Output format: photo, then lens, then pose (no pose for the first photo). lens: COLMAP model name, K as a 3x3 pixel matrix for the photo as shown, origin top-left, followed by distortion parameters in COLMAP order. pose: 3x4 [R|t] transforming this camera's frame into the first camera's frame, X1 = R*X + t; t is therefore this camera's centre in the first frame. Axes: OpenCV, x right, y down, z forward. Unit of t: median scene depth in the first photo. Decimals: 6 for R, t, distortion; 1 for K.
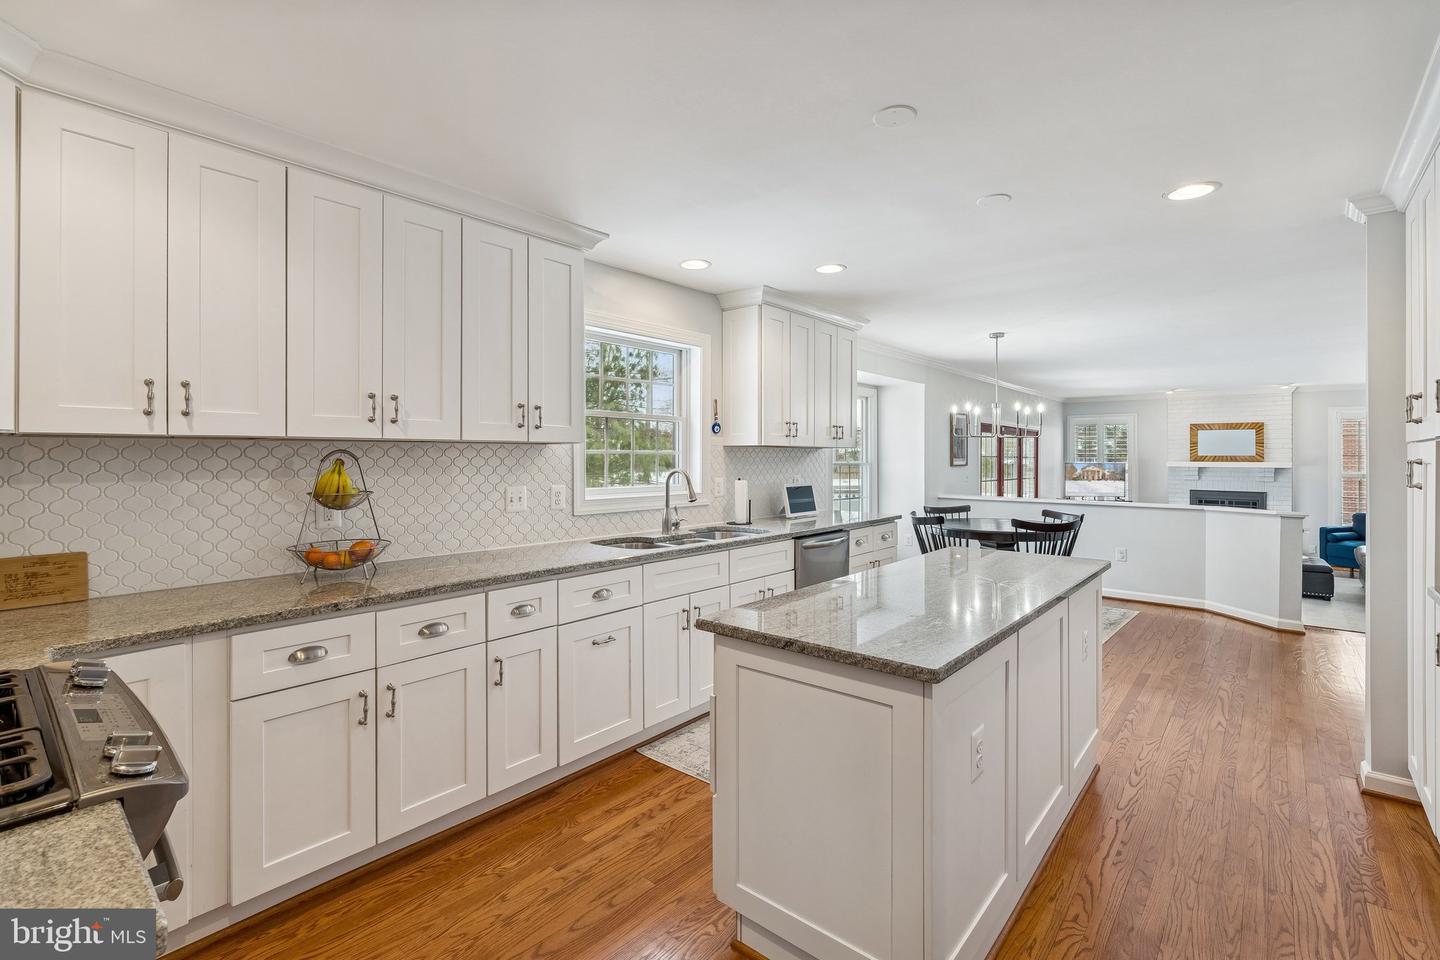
lens RADIAL K [[647.8, 0, 723.1], [0, 647.8, 455.2], [0, 0, 1]] dist [-0.001631, -0.000279]
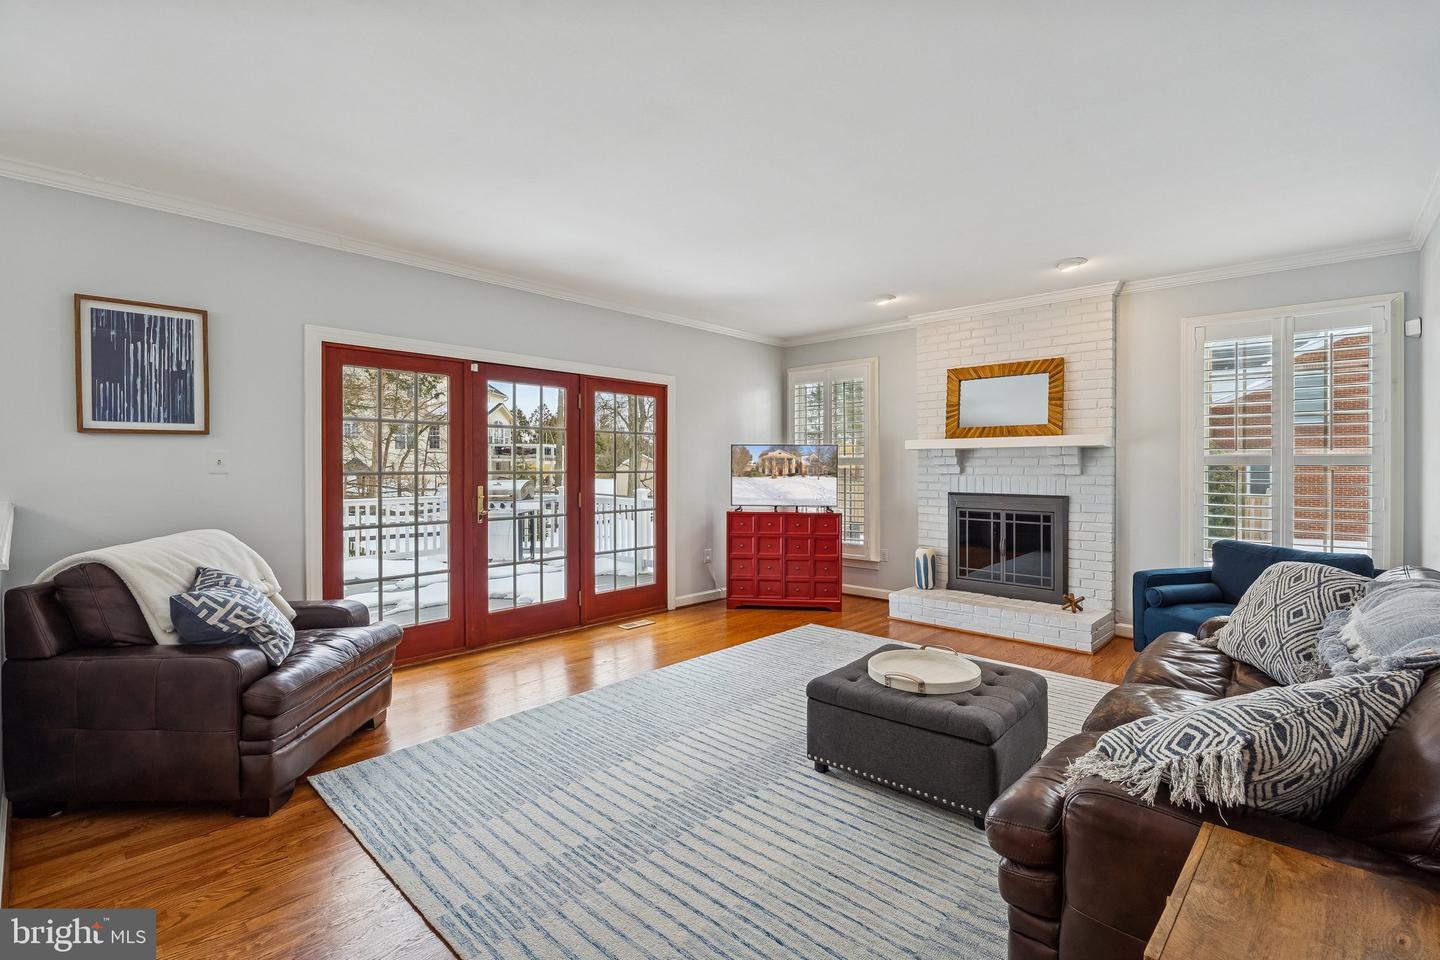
lens RADIAL K [[643.1, 0, 721.2], [0, 643.1, 473.4], [0, 0, 1]] dist [-0.002180, -0.000111]
pose [[0.999094, -0.006729, -0.042019, 0.591448], [0.007318, 0.999877, 0.013882, 0.031024], [0.041920, -0.014177, 0.999020, 0.489254]]
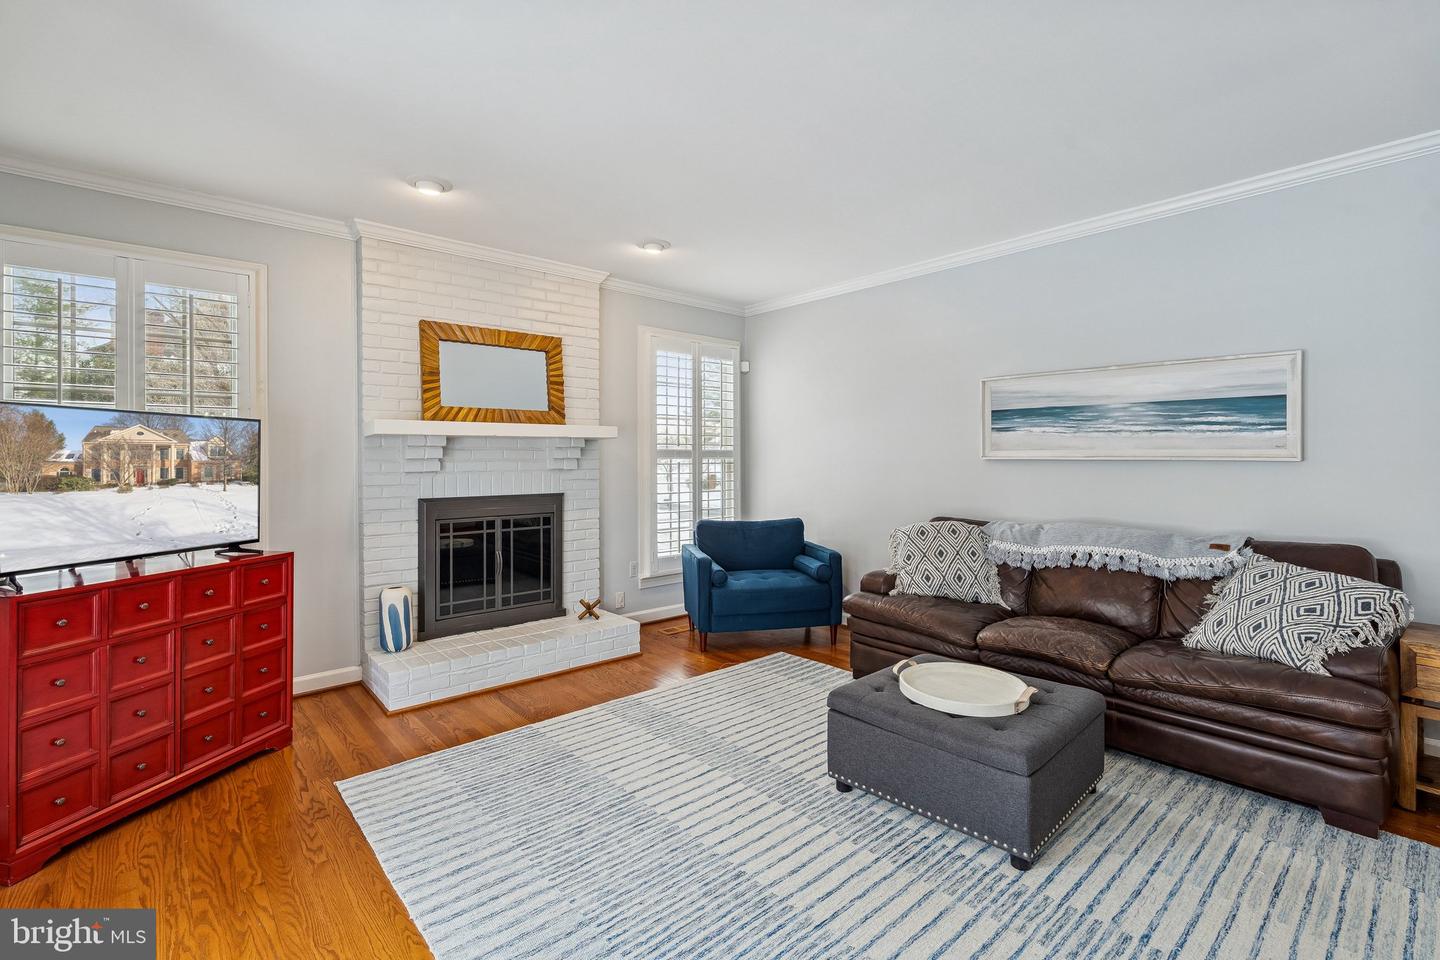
lens RADIAL K [[659.3, 0, 720.1], [0, 659.3, 445.5], [0, 0, 1]] dist [-0.002049, -0.000307]
pose [[0.146146, 0.010186, 0.989211, 0.400001], [0.004856, 0.999928, -0.011014, 0.029997], [-0.989251, 0.006413, 0.146086, 0.825904]]
